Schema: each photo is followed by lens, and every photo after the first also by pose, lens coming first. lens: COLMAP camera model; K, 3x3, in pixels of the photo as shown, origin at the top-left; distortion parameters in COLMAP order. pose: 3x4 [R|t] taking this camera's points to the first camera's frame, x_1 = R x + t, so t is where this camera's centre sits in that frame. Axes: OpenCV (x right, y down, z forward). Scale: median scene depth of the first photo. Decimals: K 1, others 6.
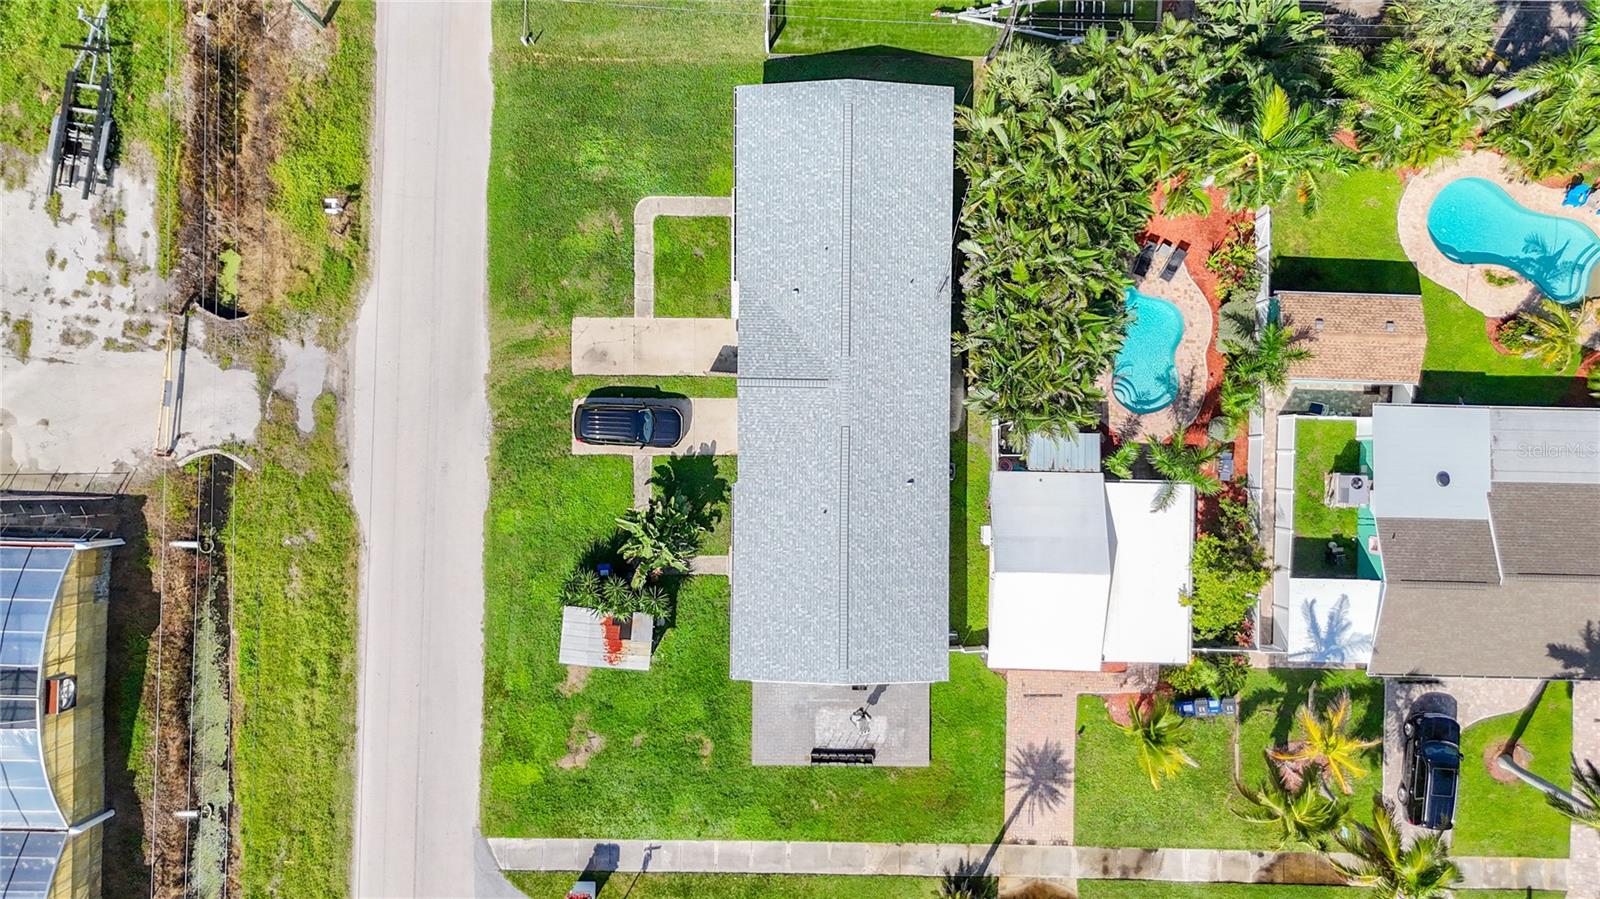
lens RADIAL K [[1210.5, 0, 783.8], [0, 1210.5, 455.1], [0, 0, 1]] dist [0.055361, -0.058829]
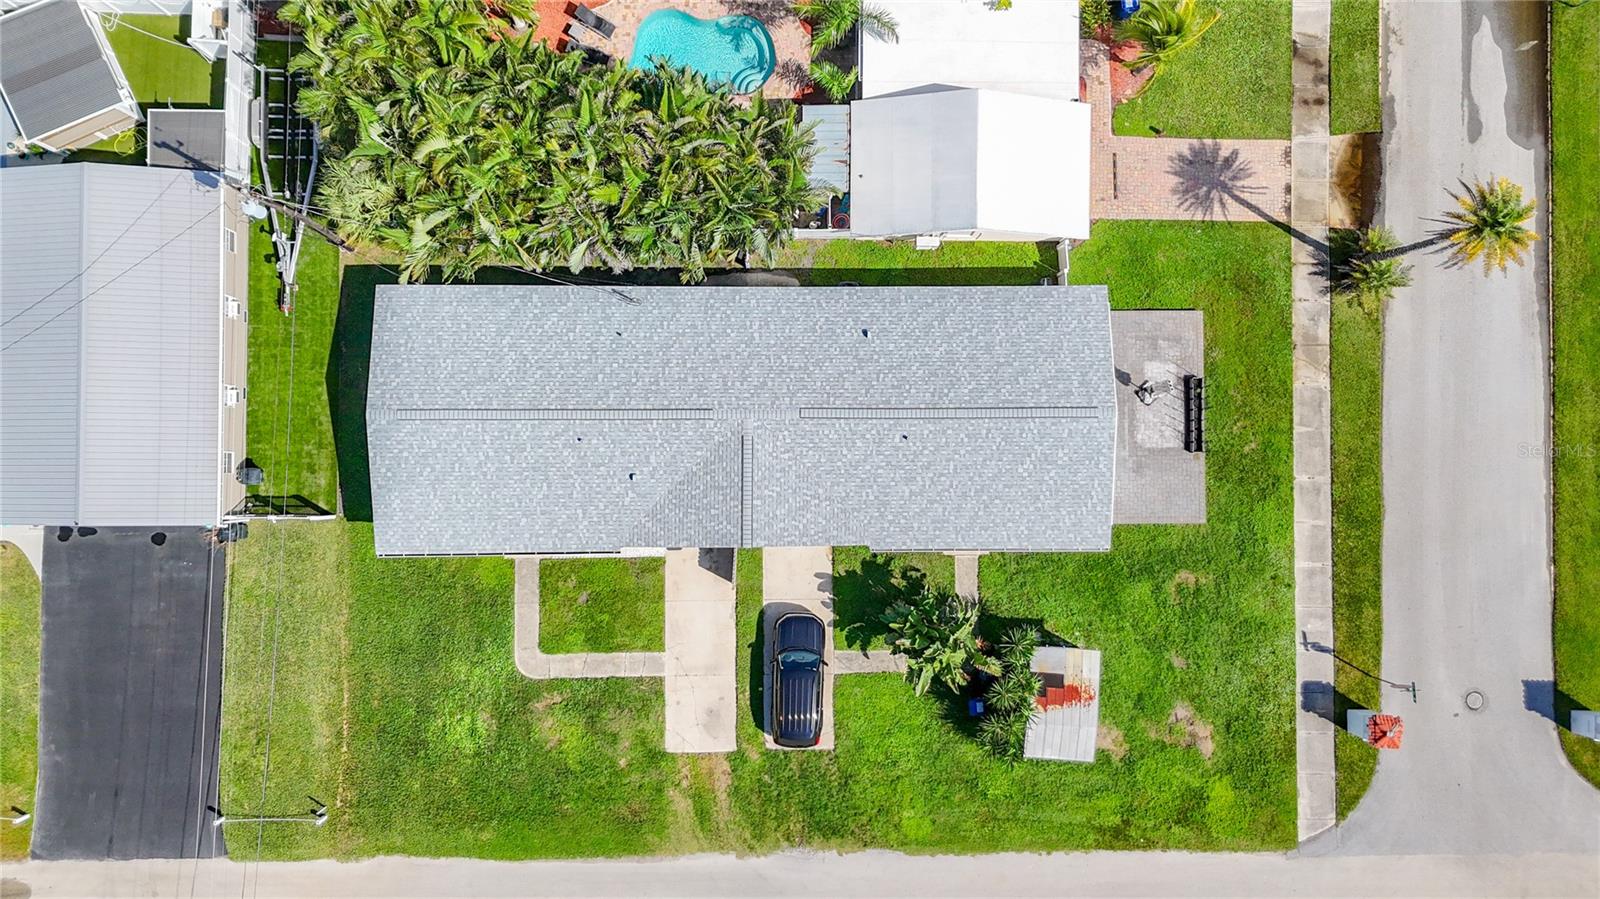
lens RADIAL K [[1210.5, 0, 820.0], [0, 1210.5, 468.1], [0, 0, 1]] dist [0.055361, -0.058829]
pose [[-0.013602, -0.999543, 0.027001, -0.007374], [0.999138, -0.012528, 0.039576, -0.040899], [-0.039220, 0.027516, 0.998852, 0.179879]]
